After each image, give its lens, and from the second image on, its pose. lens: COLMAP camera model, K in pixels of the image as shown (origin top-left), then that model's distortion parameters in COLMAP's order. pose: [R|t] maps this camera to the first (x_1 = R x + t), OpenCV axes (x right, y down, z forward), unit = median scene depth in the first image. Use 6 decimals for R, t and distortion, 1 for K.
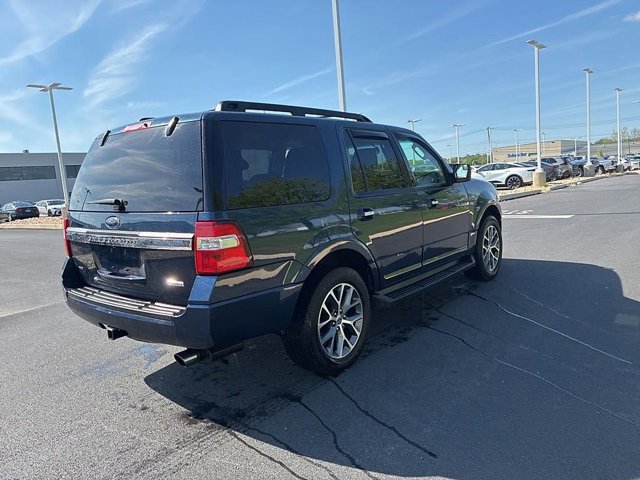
lens RADIAL K [[483.3, 0, 321.3], [0, 483.3, 249.5], [0, 0, 1]] dist [0.037861, -0.052495]
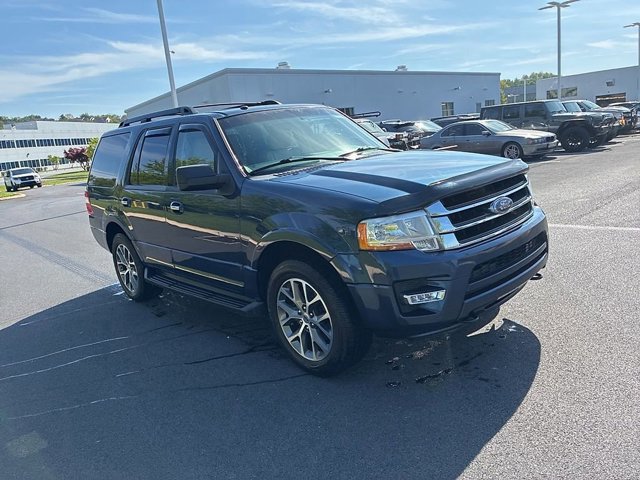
lens RADIAL K [[483.3, 0, 326.1], [0, 483.3, 238.2], [0, 0, 1]] dist [0.037861, -0.052495]
pose [[-0.130305, 0.293613, -0.947001, 1.427251], [-0.029072, 0.953603, 0.299660, -0.430911], [0.991048, 0.066578, -0.115724, 1.863158]]
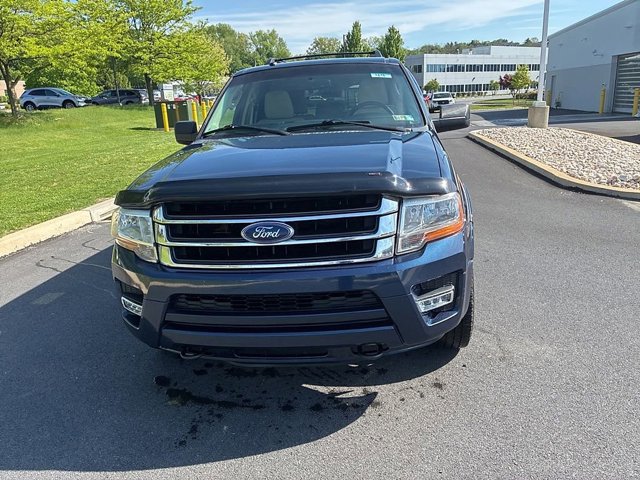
lens RADIAL K [[483.3, 0, 325.9], [0, 483.3, 235.4], [0, 0, 1]] dist [0.037861, -0.052495]
pose [[-0.834305, 0.258212, -0.487095, 0.766018], [0.030762, 0.903962, 0.426505, -0.494173], [0.550444, 0.340852, -0.762123, 2.600776]]
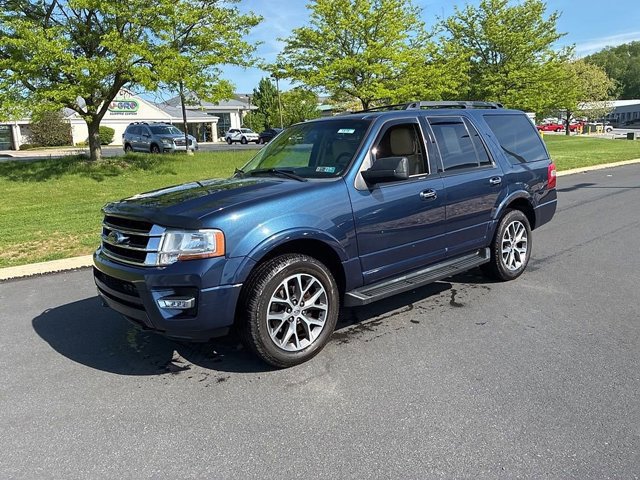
lens RADIAL K [[483.3, 0, 320.8], [0, 483.3, 240.5], [0, 0, 1]] dist [0.037861, -0.052495]
pose [[-0.975343, 0.087174, 0.202746, -0.117448], [0.149734, 0.936276, 0.317753, -0.492275], [-0.162126, 0.340277, -0.926243, 2.976077]]
